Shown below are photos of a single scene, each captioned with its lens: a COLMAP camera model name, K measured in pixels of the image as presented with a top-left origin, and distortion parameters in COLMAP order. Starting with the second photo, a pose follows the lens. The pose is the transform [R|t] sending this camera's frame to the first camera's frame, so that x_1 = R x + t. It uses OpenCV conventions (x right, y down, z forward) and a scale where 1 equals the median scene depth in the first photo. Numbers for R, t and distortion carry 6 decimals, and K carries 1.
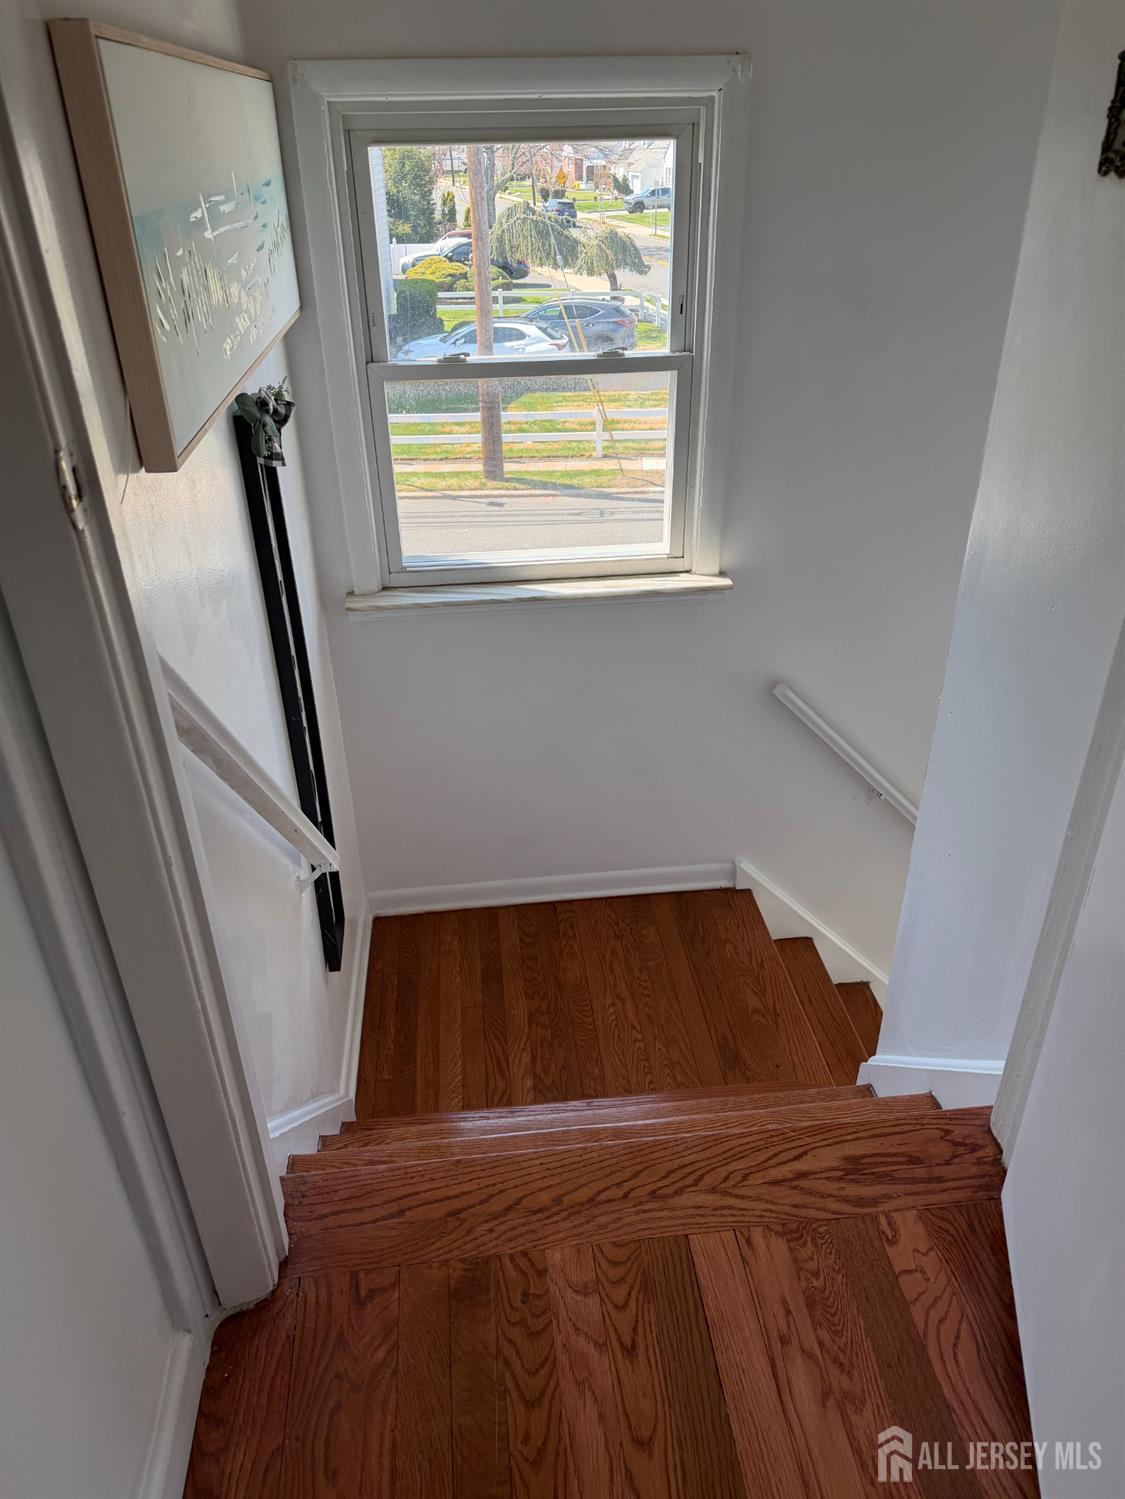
lens RADIAL K [[1054.2, 0, 561.4], [0, 1054.2, 763.7], [0, 0, 1]] dist [0.103845, -0.131575]
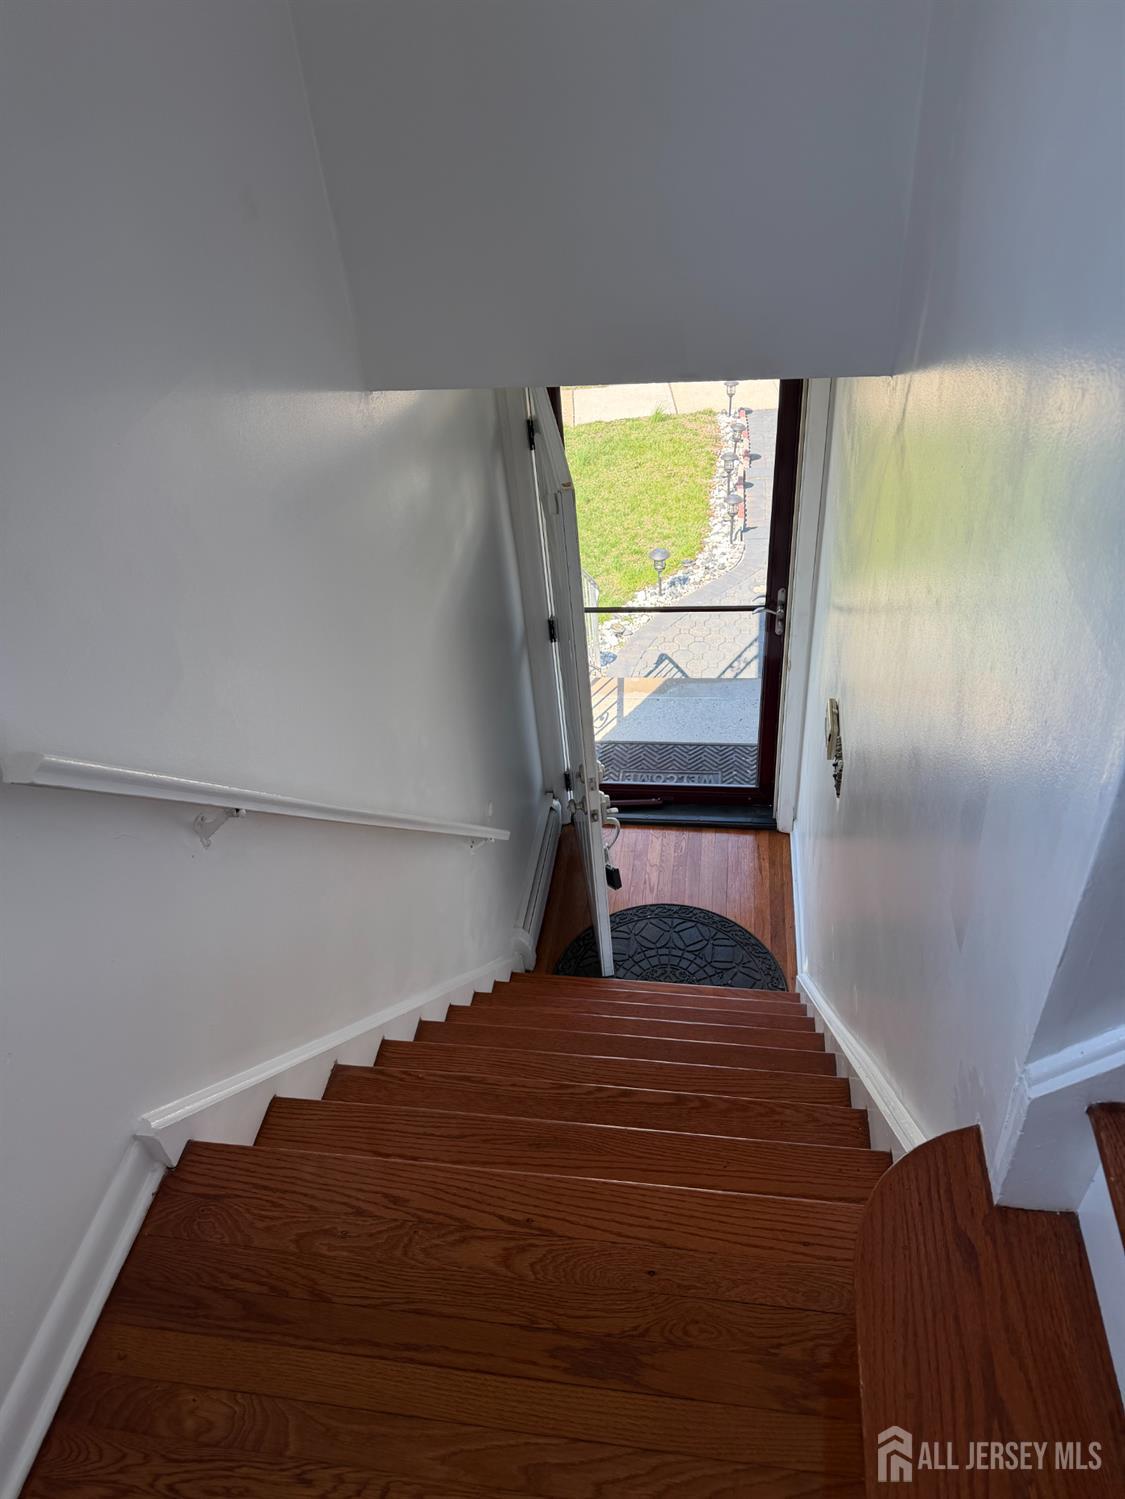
lens RADIAL K [[1054.2, 0, 561.4], [0, 1054.2, 763.7], [0, 0, 1]] dist [0.103845, -0.131575]
pose [[0.250172, -0.610681, 0.751321, -0.039425], [0.554341, 0.726561, 0.405974, -0.109436], [-0.793801, 0.314924, 0.520290, 0.573909]]
